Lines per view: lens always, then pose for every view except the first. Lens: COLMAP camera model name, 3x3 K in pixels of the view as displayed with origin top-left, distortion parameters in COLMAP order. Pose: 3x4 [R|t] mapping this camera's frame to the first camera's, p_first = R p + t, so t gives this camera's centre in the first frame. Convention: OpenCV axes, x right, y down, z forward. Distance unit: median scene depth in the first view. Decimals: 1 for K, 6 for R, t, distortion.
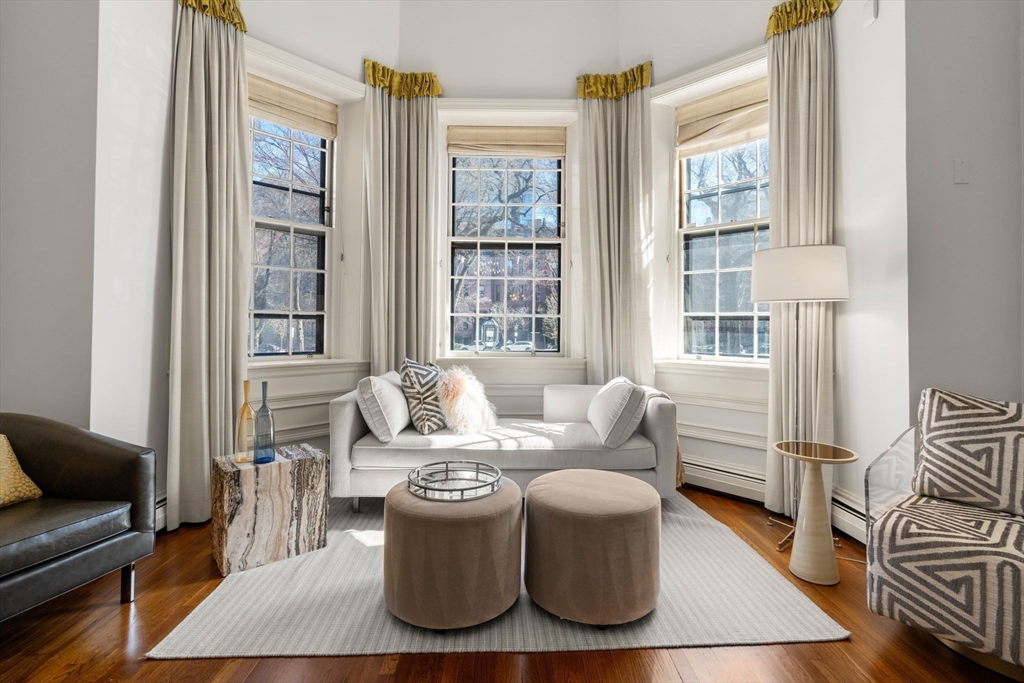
lens RADIAL K [[450.9, 0, 513.4], [0, 450.9, 319.6], [0, 0, 1]] dist [-0.000878, -0.000074]
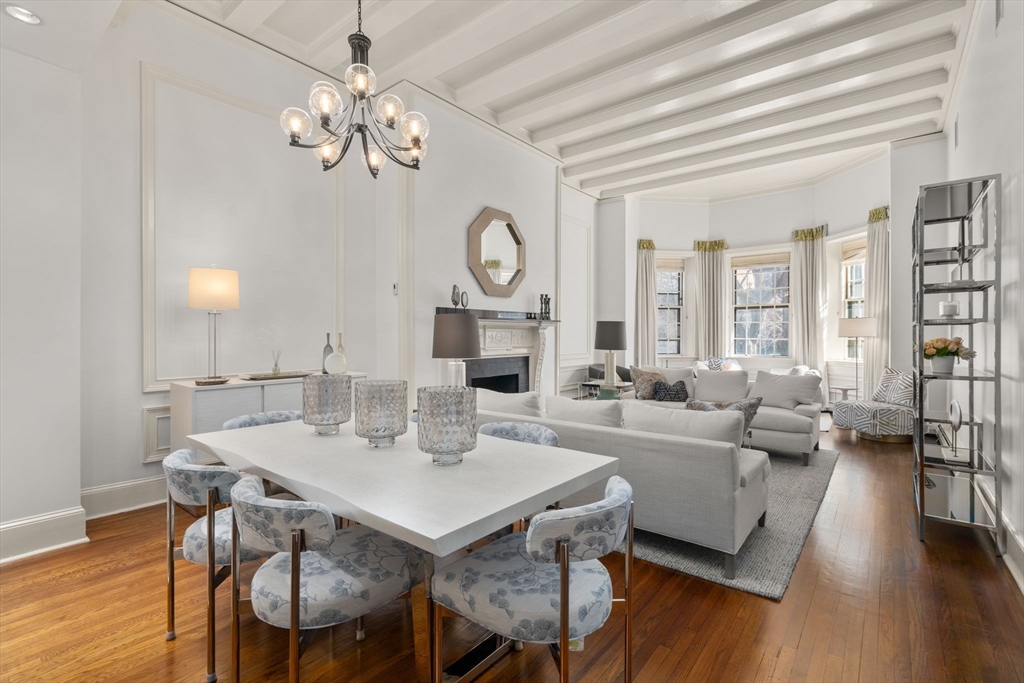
lens RADIAL K [[466.7, 0, 510.0], [0, 466.7, 336.3], [0, 0, 1]] dist [-0.002423, -0.000329]
pose [[0.758937, -0.004955, -0.651145, 0.598431], [0.016848, 0.999786, 0.012029, -0.077711], [0.650946, -0.020100, 0.758858, -1.712802]]
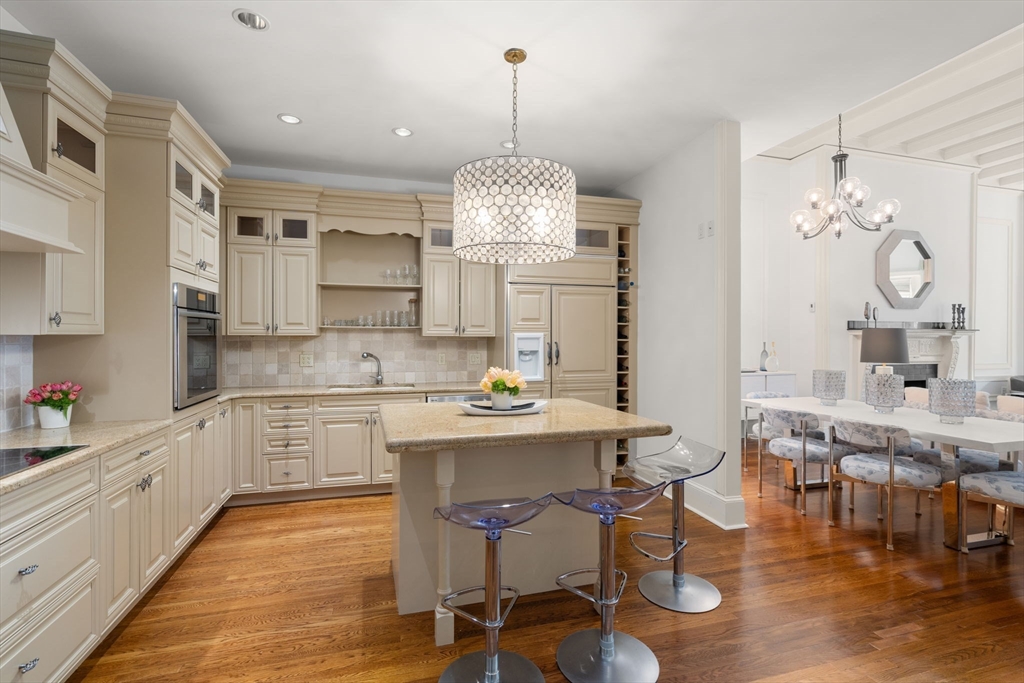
lens RADIAL K [[466.7, 0, 510.0], [0, 466.7, 336.3], [0, 0, 1]] dist [-0.002423, -0.000329]
pose [[0.248210, -0.007974, -0.968673, 0.912065], [0.013861, 0.999893, -0.004679, -0.109745], [0.968607, -0.012266, 0.248294, -2.547490]]
